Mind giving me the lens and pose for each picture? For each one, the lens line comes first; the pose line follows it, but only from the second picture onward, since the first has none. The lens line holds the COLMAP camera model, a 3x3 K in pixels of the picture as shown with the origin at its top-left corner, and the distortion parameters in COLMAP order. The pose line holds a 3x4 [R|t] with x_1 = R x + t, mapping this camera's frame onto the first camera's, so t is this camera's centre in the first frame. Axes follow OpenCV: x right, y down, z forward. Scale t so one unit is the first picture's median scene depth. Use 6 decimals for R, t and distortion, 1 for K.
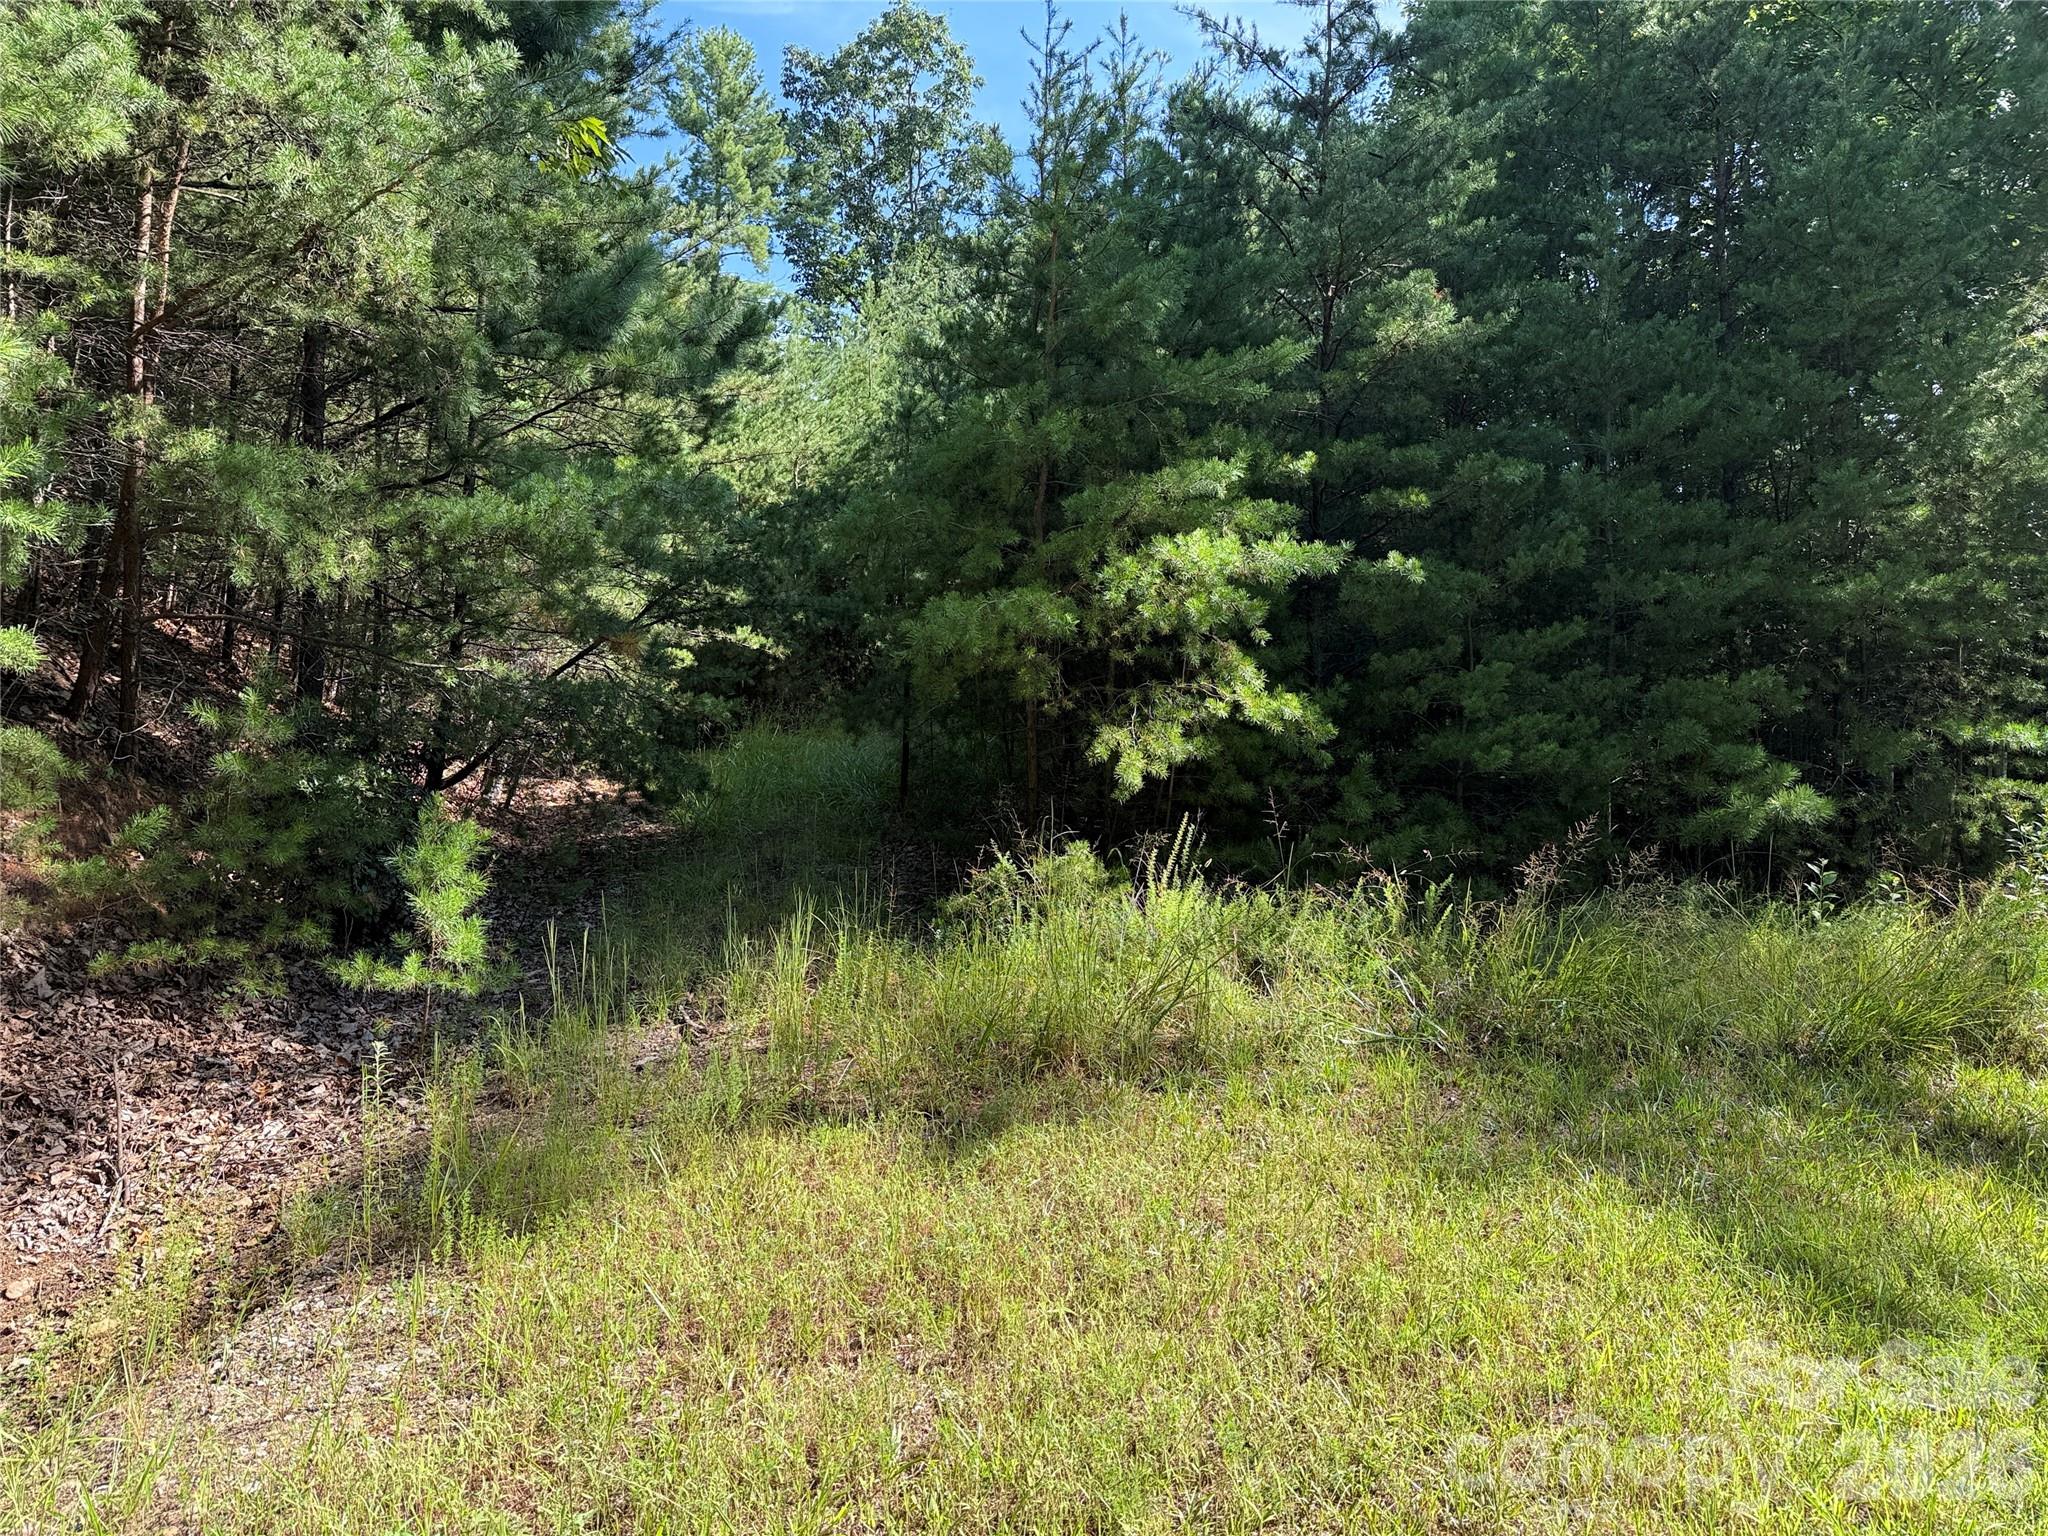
lens RADIAL K [[1435.9, 0, 1021.7], [0, 1435.9, 782.0], [0, 0, 1]] dist [0.011454, -0.018067]
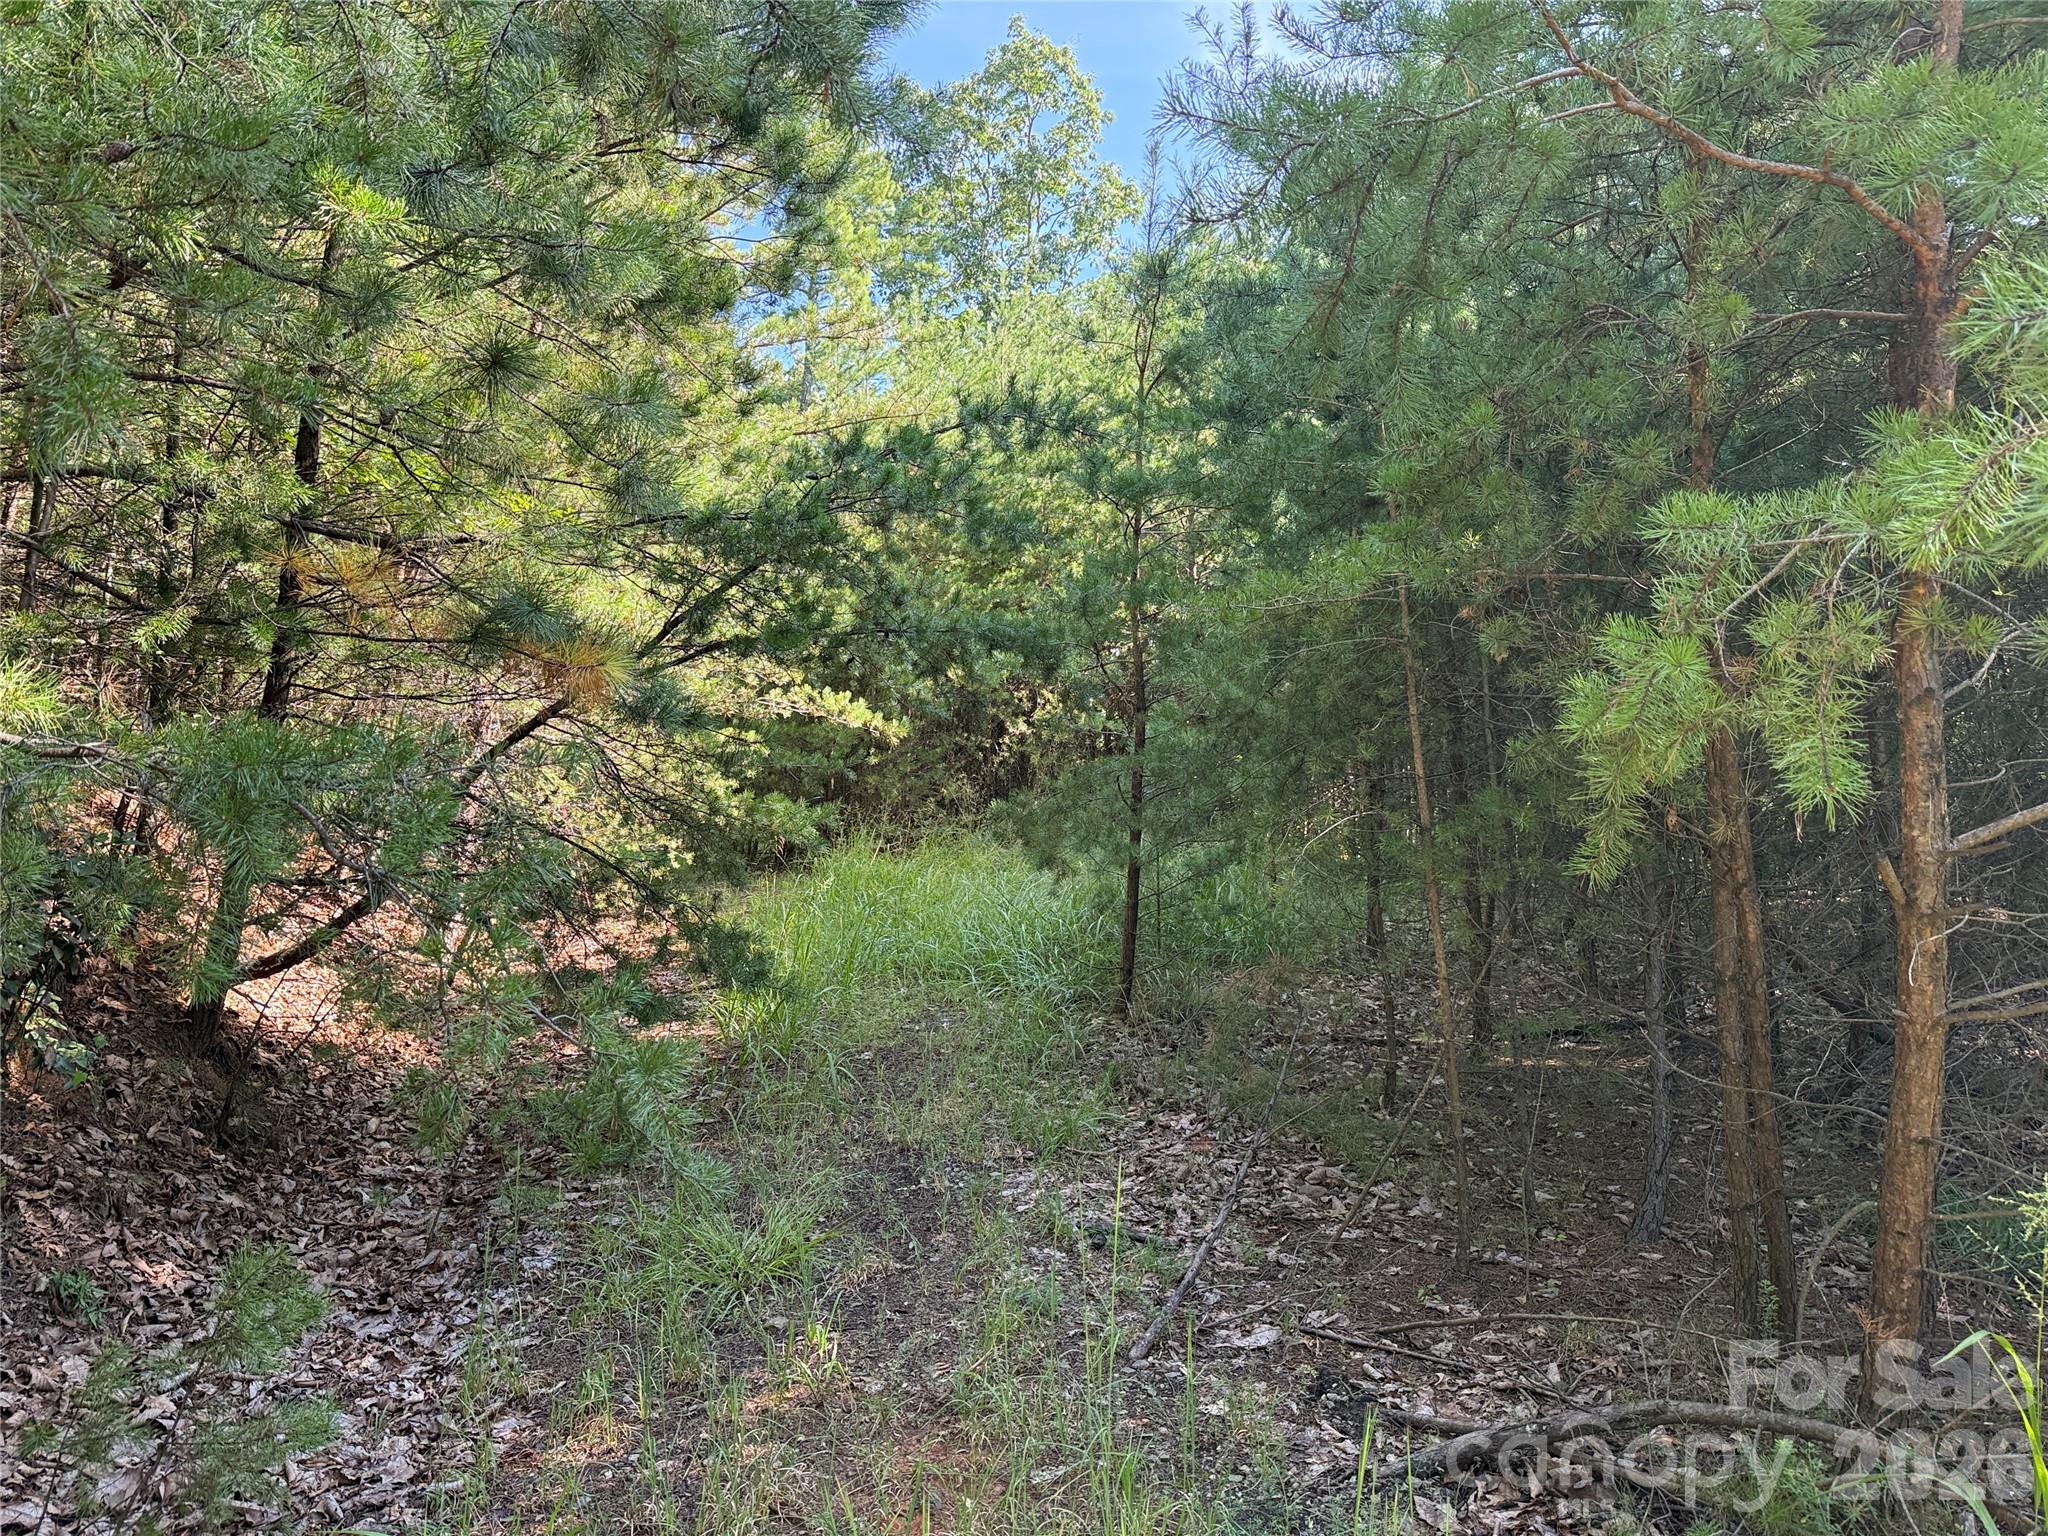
lens RADIAL K [[1435.9, 0, 1029.8], [0, 1435.9, 763.9], [0, 0, 1]] dist [0.011454, -0.018067]
pose [[0.998649, 0.006674, -0.051541, -0.029459], [-0.011113, 0.996205, -0.086327, -0.008328], [0.050770, 0.086783, 0.994933, 0.144048]]
